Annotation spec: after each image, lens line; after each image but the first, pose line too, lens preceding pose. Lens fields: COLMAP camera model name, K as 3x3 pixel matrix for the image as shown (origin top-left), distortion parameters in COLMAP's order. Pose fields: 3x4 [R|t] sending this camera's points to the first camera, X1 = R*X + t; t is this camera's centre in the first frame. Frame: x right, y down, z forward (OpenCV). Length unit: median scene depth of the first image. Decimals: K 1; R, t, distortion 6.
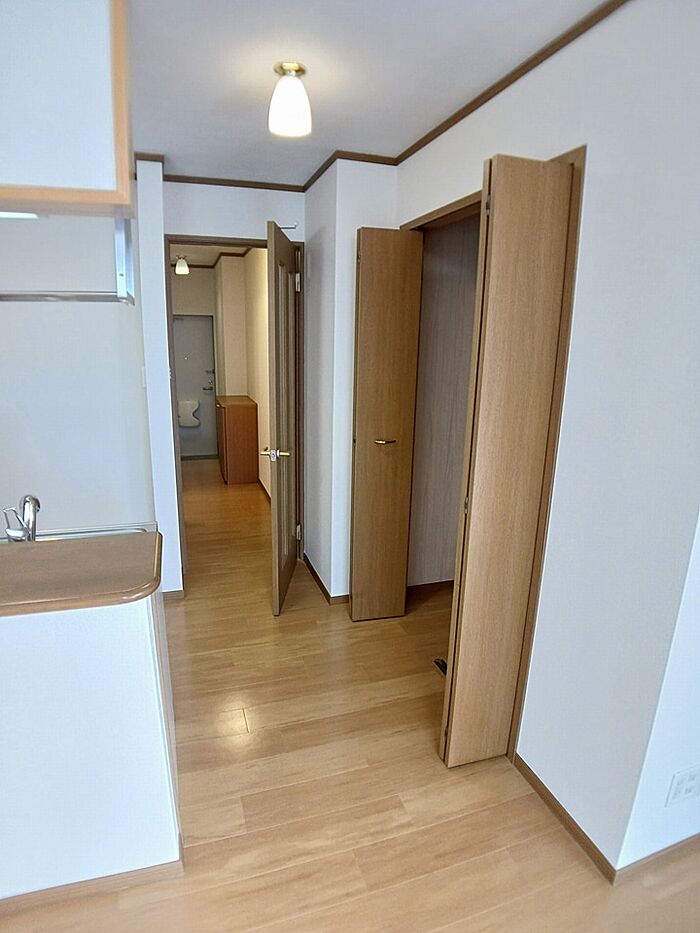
lens RADIAL K [[533.2, 0, 350.0], [0, 533.2, 466.5], [0, 0, 1]] dist [-0.048169, 0.000037]
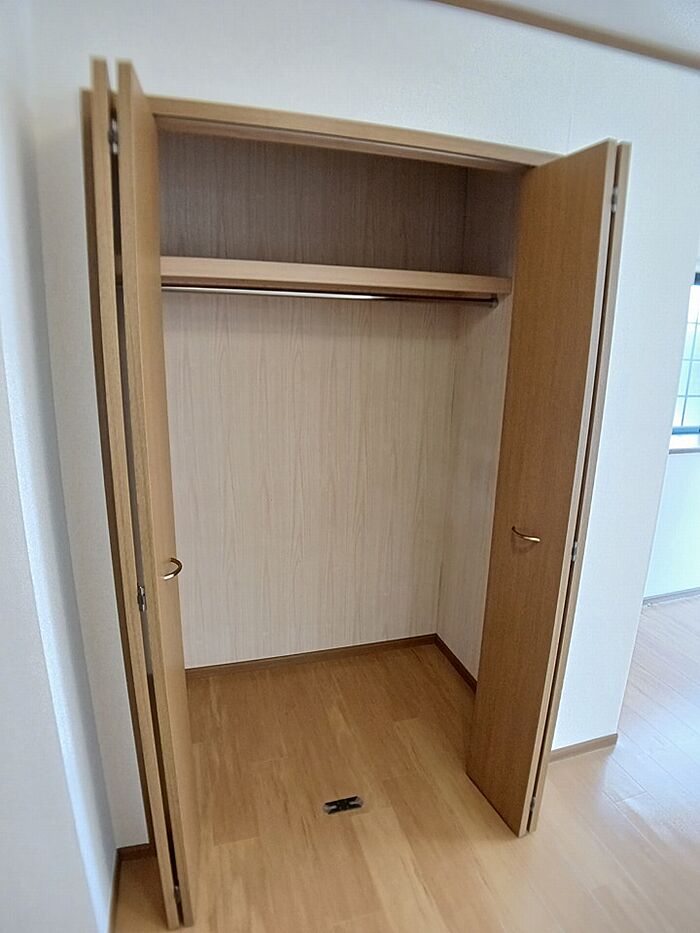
lens RADIAL K [[533.2, 0, 350.0], [0, 533.2, 466.5], [0, 0, 1]] dist [-0.048169, 0.000037]
pose [[0.029926, -0.263142, 0.964293, -0.420235], [0.222608, 0.942251, 0.250219, -0.250398], [-0.974449, 0.207171, 0.086776, 0.904267]]
